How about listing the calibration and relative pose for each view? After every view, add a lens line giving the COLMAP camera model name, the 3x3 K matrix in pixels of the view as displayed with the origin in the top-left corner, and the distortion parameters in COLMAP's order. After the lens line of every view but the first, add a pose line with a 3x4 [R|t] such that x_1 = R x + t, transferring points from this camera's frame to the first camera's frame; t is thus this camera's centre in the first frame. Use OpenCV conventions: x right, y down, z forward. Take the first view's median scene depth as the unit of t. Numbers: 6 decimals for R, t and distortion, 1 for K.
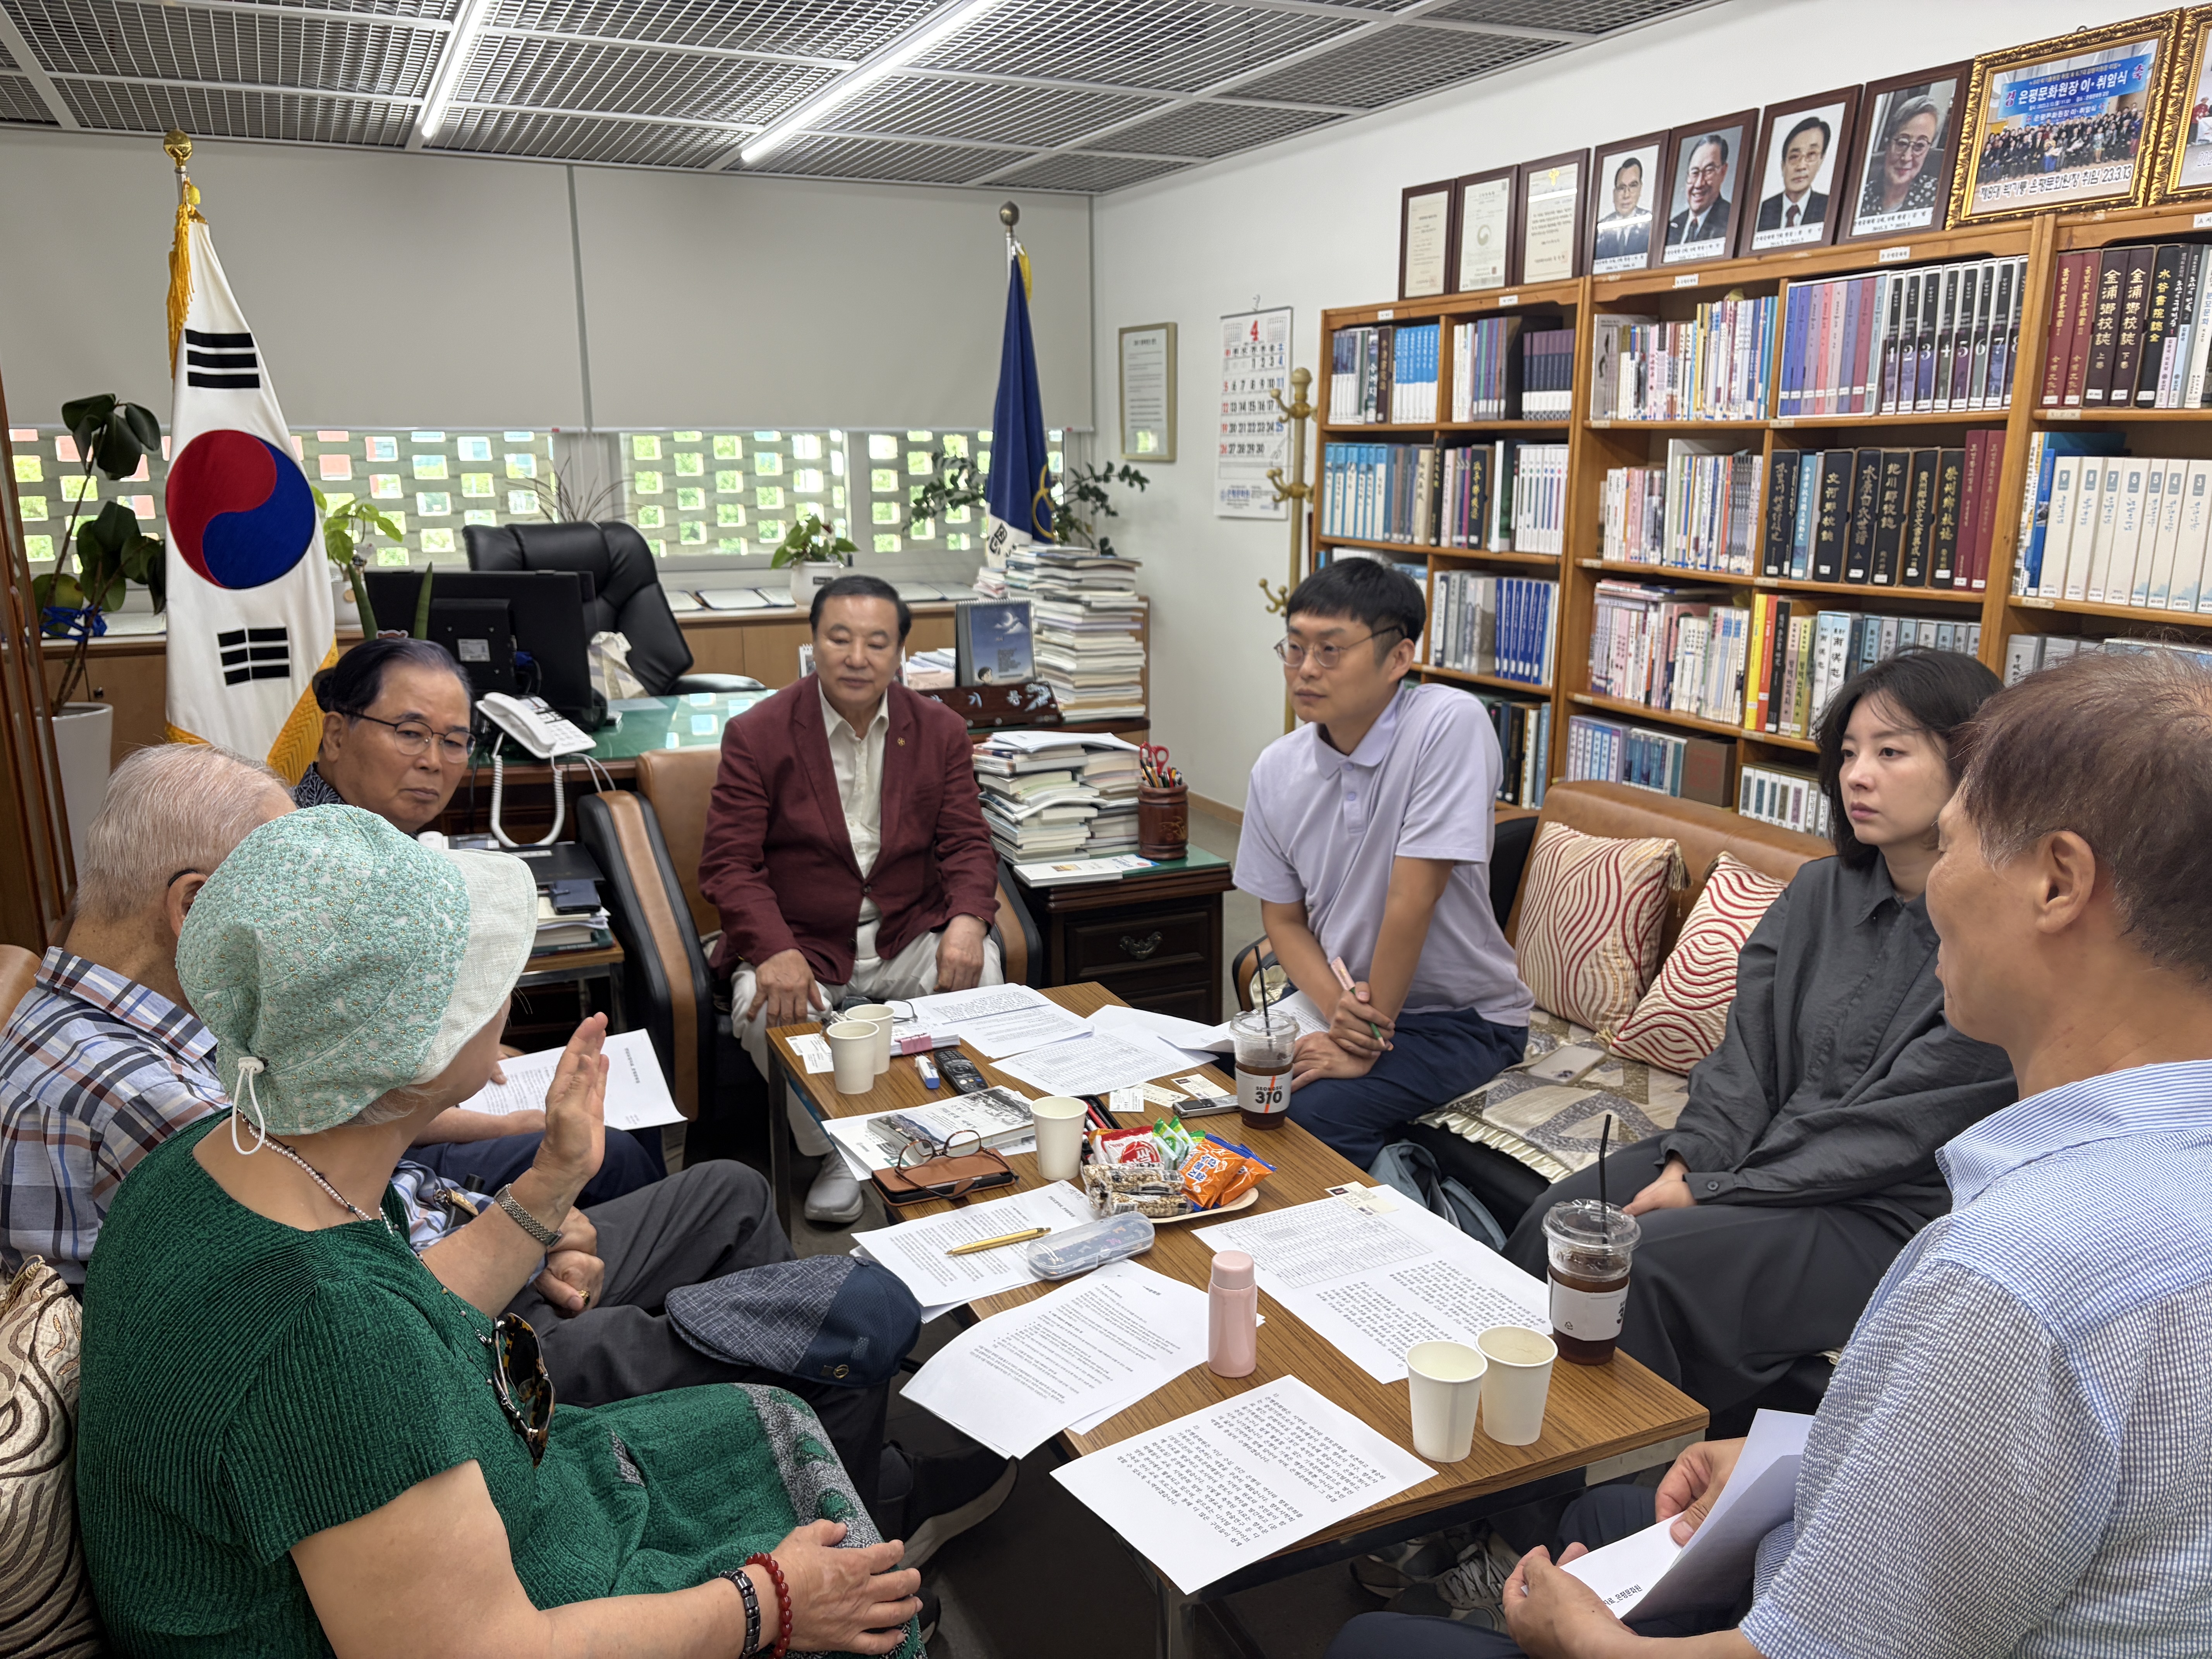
lens RADIAL K [[1683.0, 0, 1098.1], [0, 1683.0, 828.0], [0, 0, 1]] dist [0.018850, 0.050026]
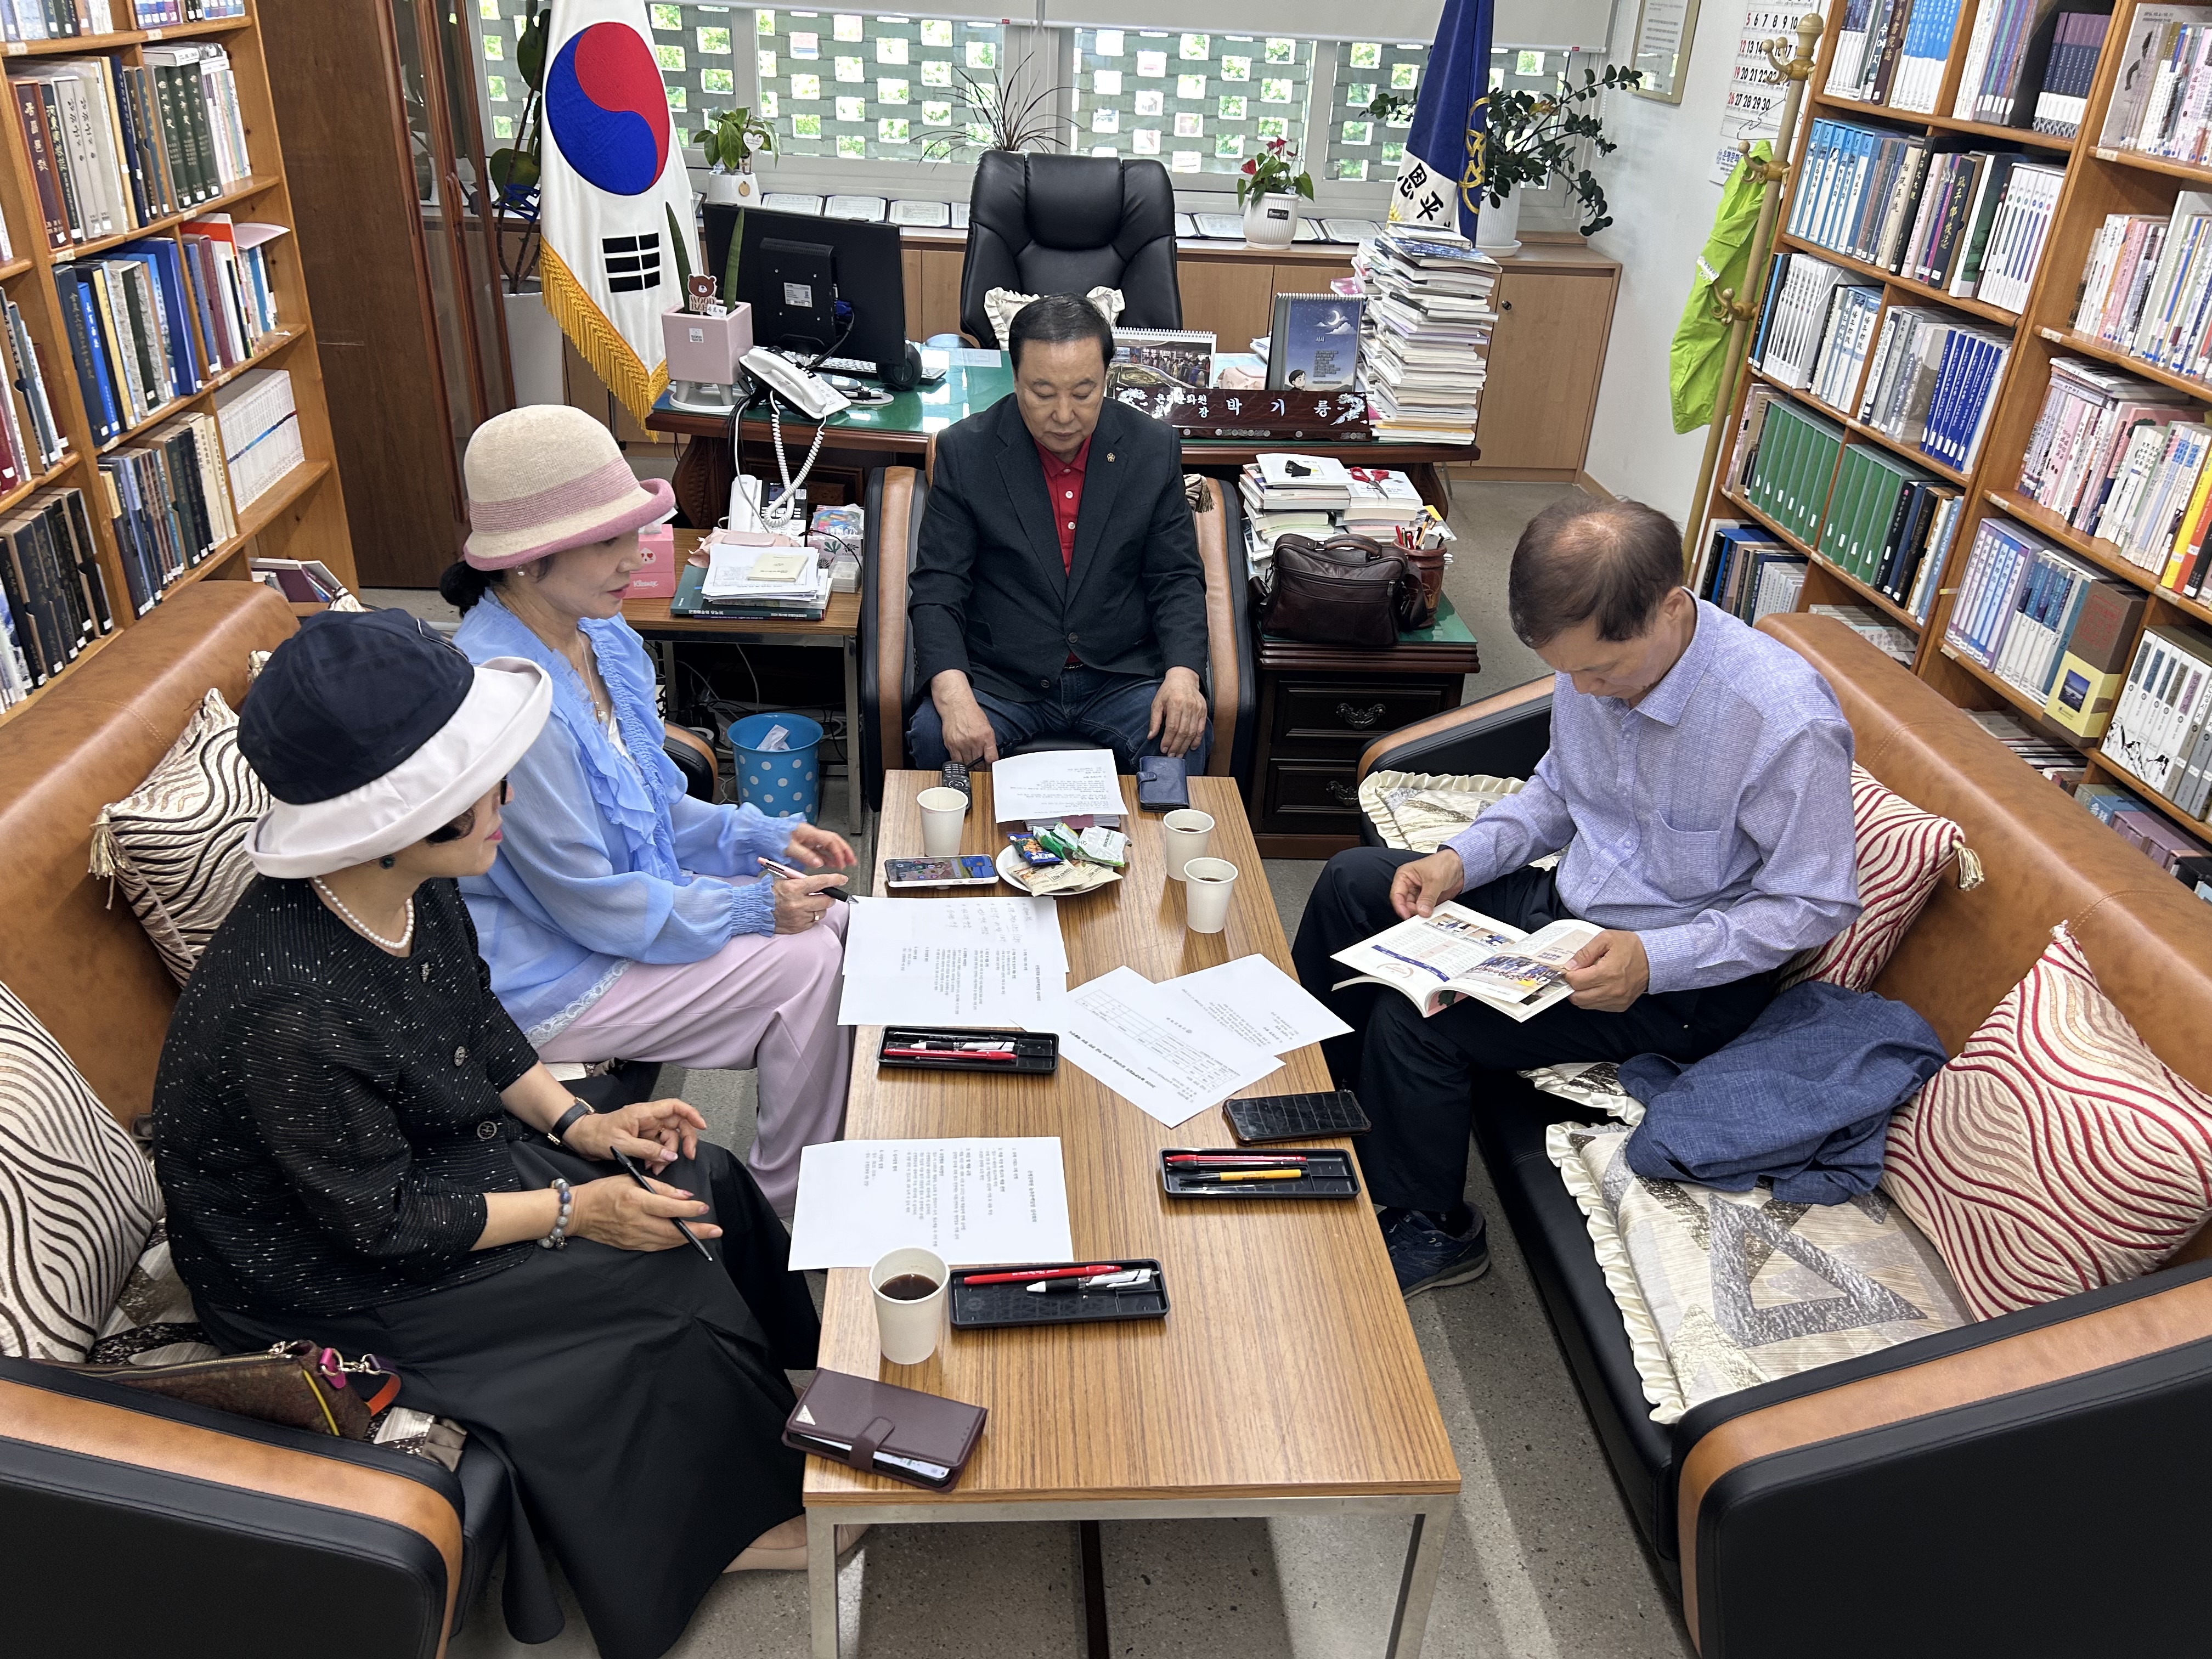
lens RADIAL K [[1666.7, 0, 1098.9], [0, 1666.7, 860.4], [0, 0, 1]] dist [0.041242, -0.049154]
pose [[0.933329, 0.215570, -0.287099, 0.151116], [-0.134012, 0.951056, 0.278448, -0.079955], [0.333072, -0.221409, 0.916538, 0.059196]]
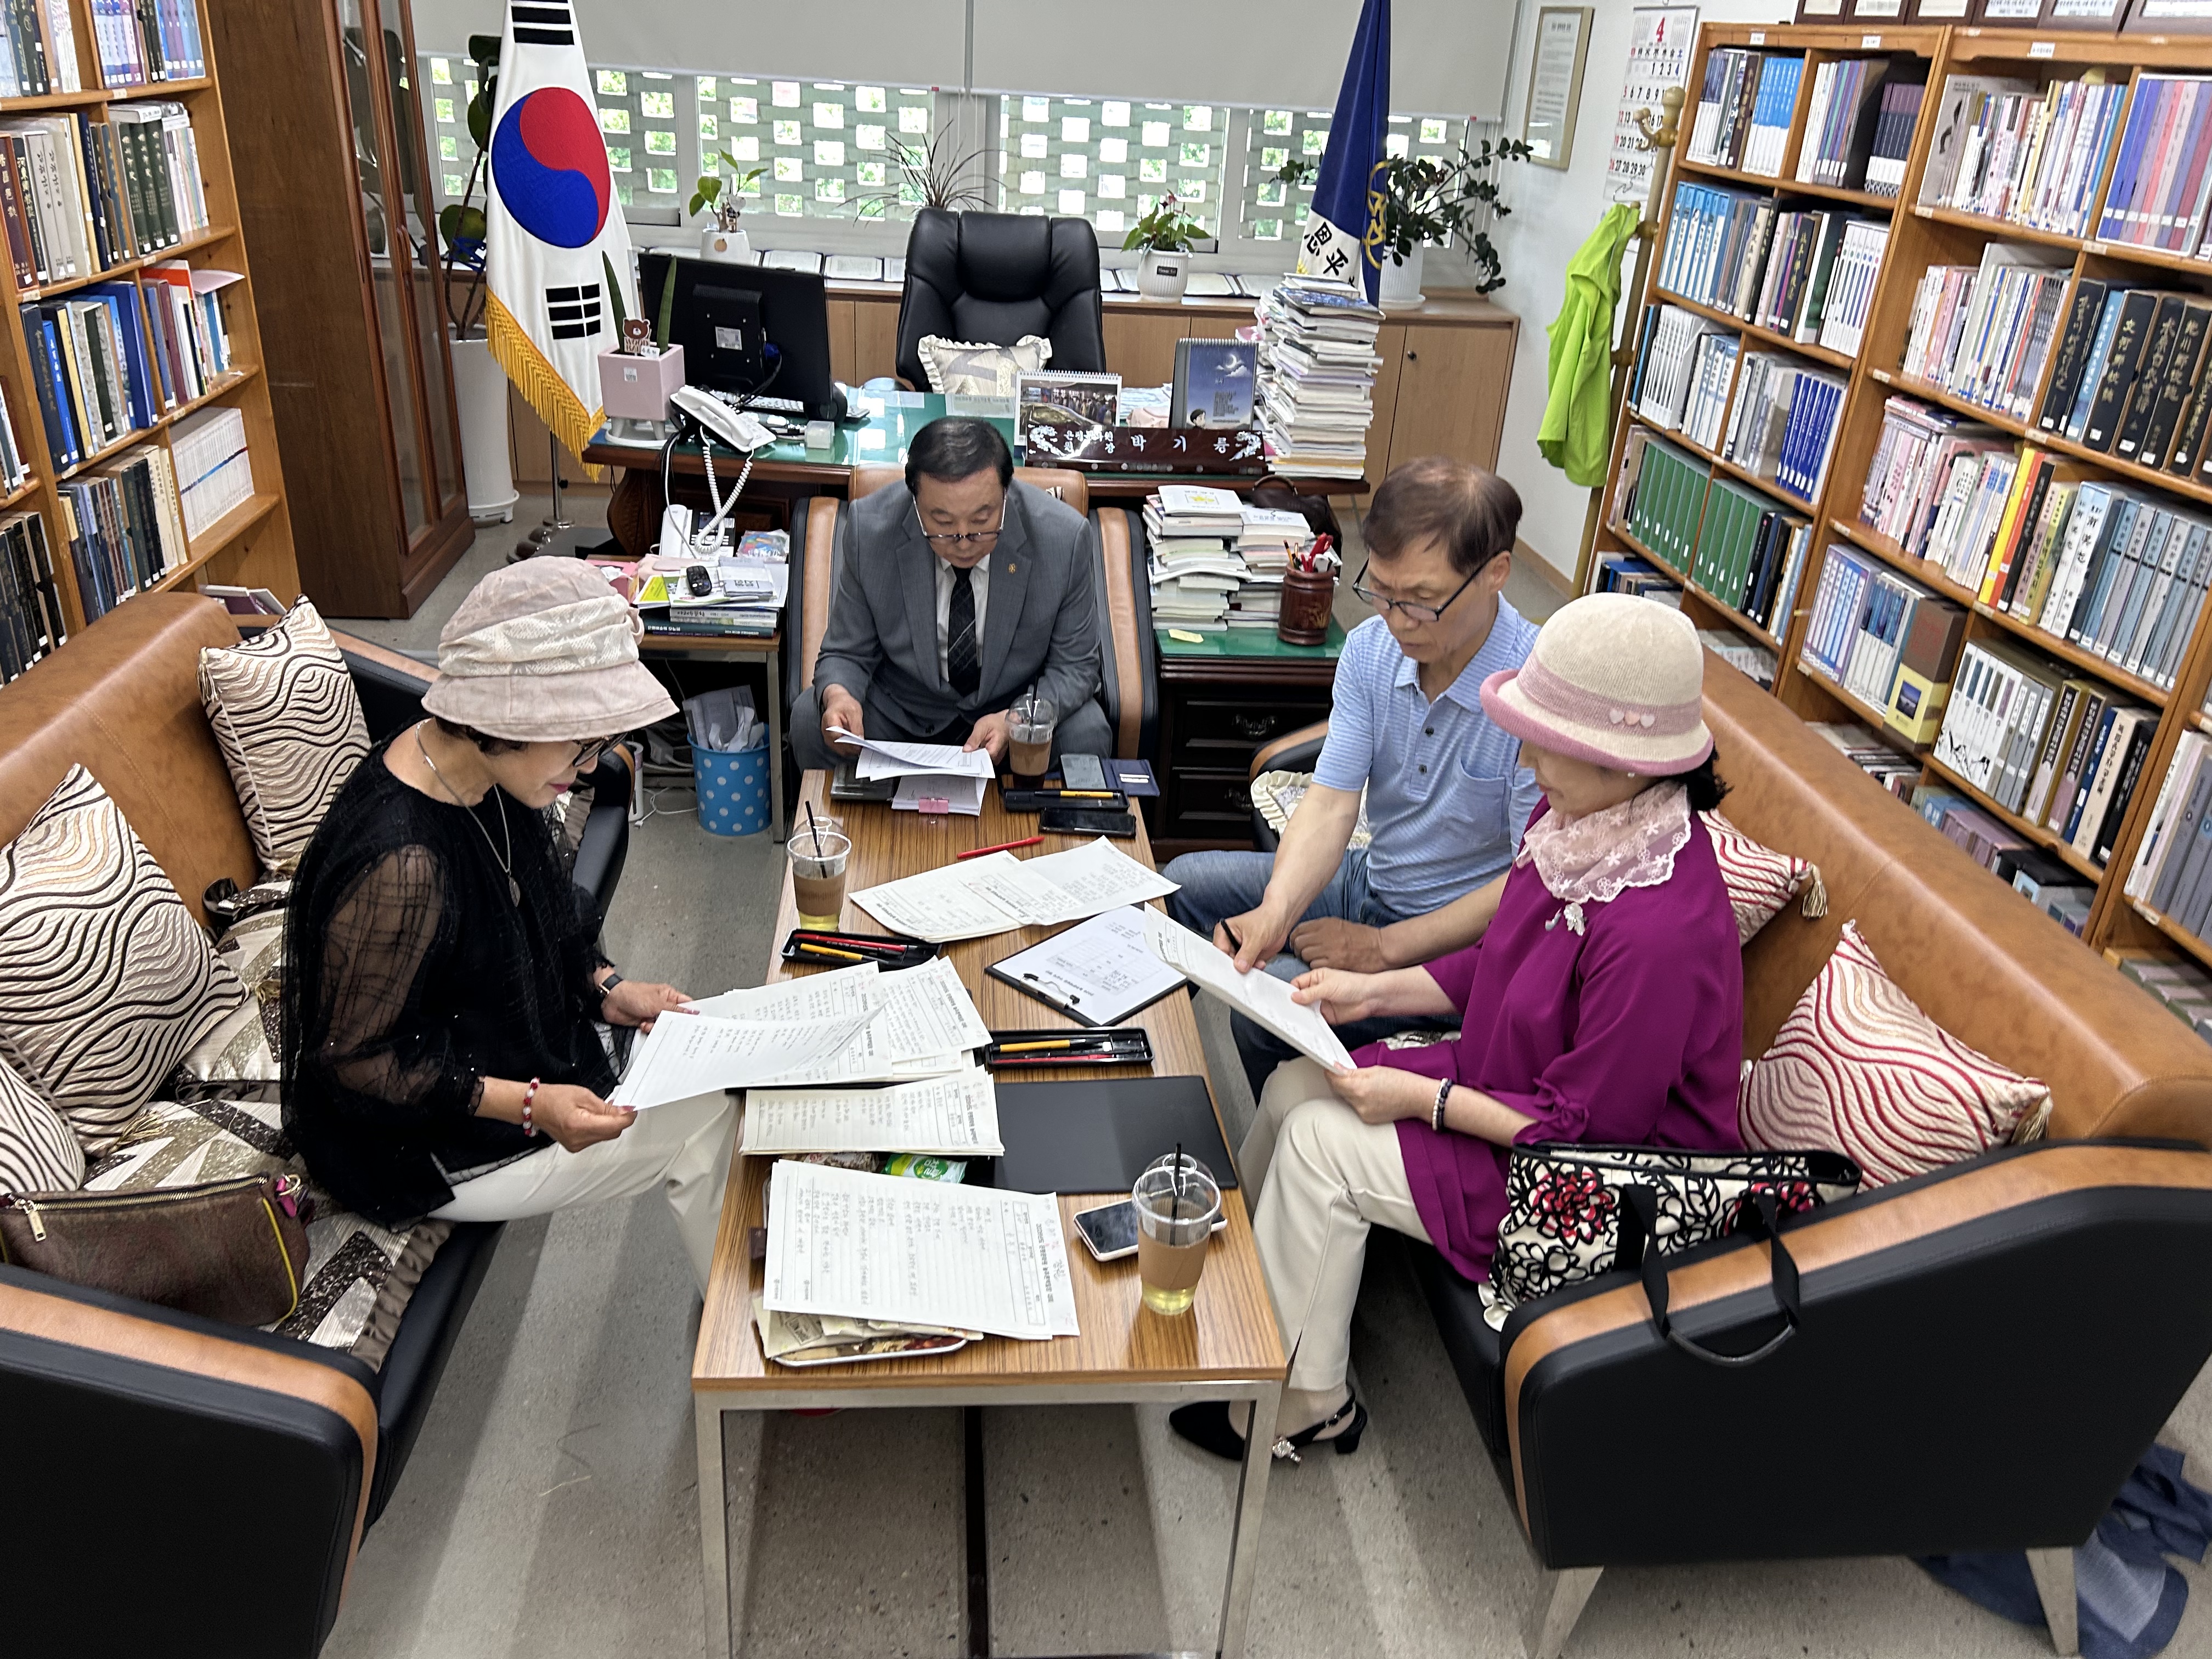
lens RADIAL K [[1666.7, 0, 1095.7], [0, 1666.7, 831.2], [0, 0, 1]] dist [0.041242, -0.049154]
pose [[0.941470, 0.197066, -0.273493, 0.191317], [-0.135228, 0.963968, 0.229081, -0.072799], [0.308783, -0.178689, 0.934197, 0.018435]]
